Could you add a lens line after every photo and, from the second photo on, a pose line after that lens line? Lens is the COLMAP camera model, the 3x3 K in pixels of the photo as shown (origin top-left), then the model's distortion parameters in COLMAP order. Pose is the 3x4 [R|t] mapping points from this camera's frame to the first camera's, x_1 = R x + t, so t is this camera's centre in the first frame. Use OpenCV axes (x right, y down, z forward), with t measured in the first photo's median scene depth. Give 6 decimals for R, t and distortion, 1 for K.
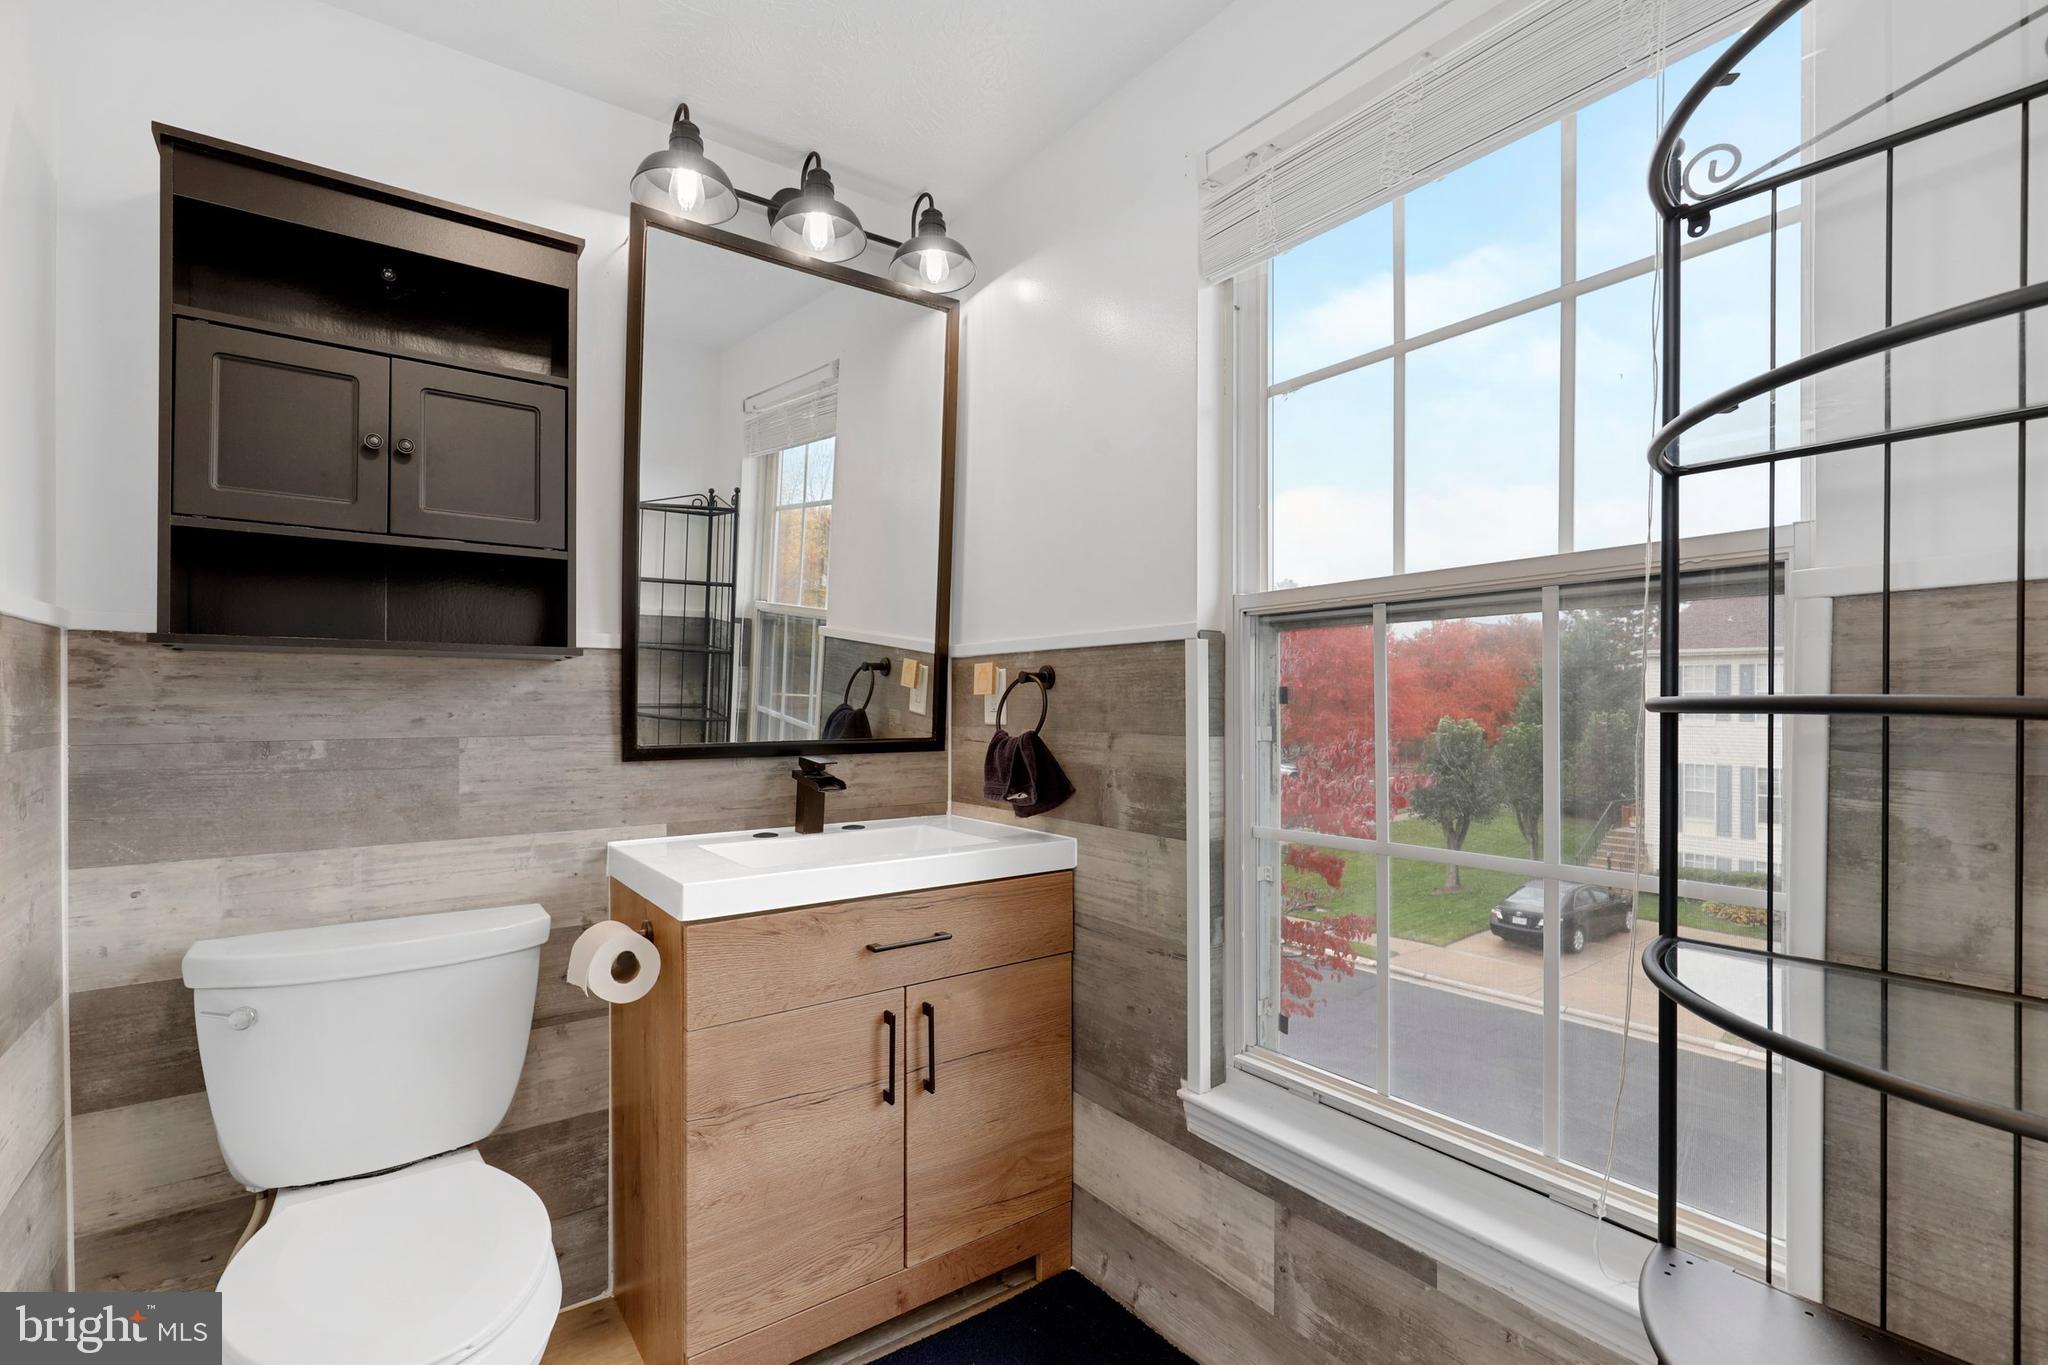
lens RADIAL K [[933.0, 0, 1006.3], [0, 933.0, 694.9], [0, 0, 1]] dist [0.001210, -0.000102]
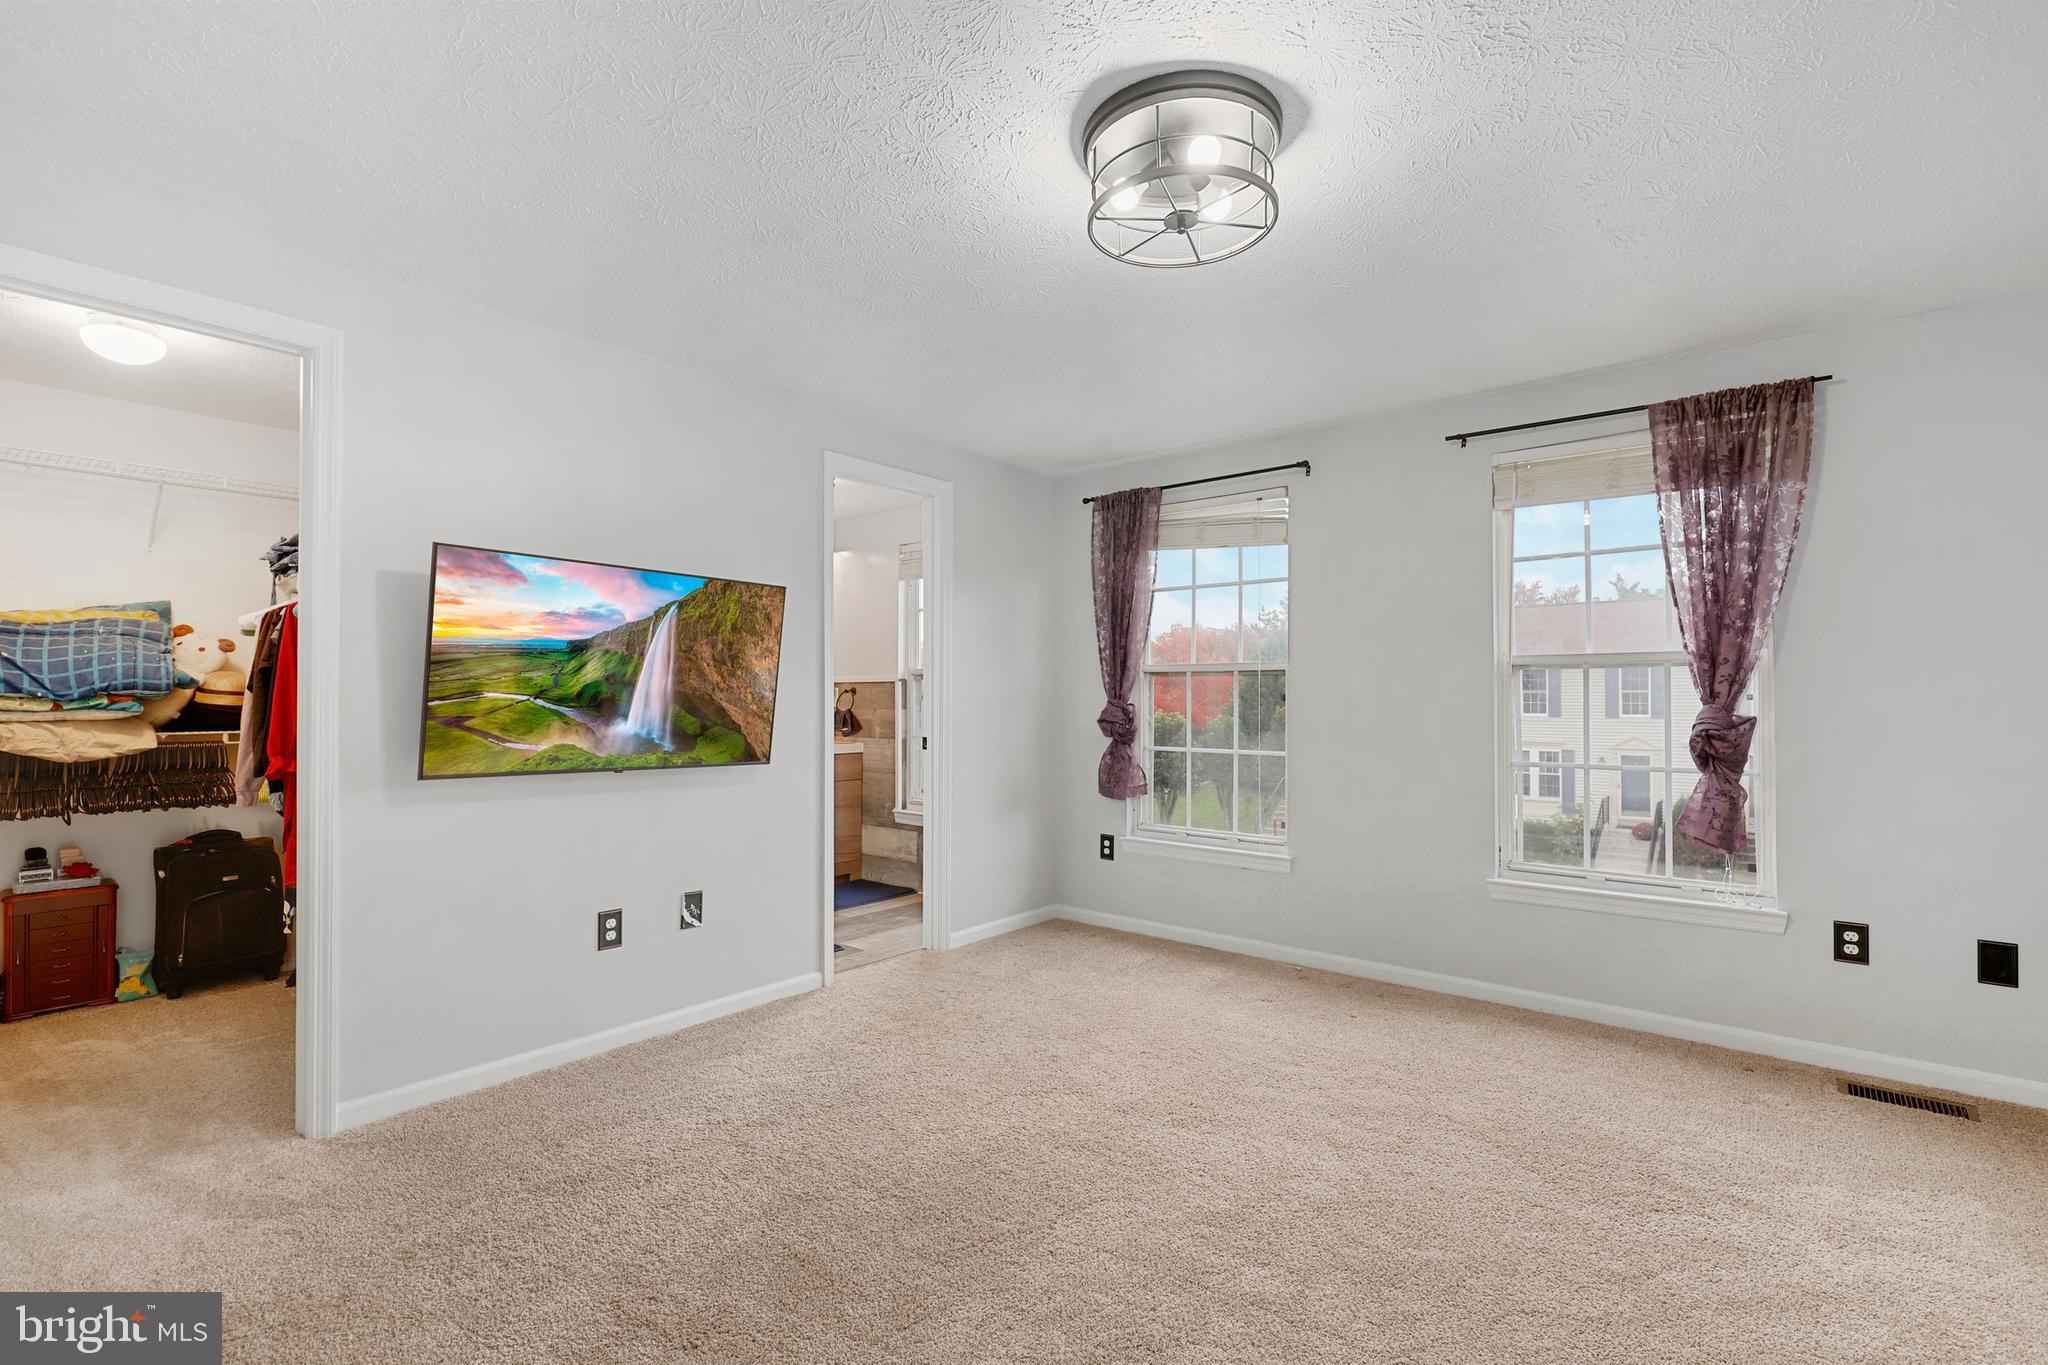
lens RADIAL K [[933.0, 0, 1006.3], [0, 933.0, 694.9], [0, 0, 1]] dist [0.001210, -0.000102]
pose [[0.970658, 0.003575, 0.240437, -0.221691], [-0.003696, 0.999993, 0.000051, -0.009269], [-0.240435, -0.000938, 0.970665, -2.266315]]
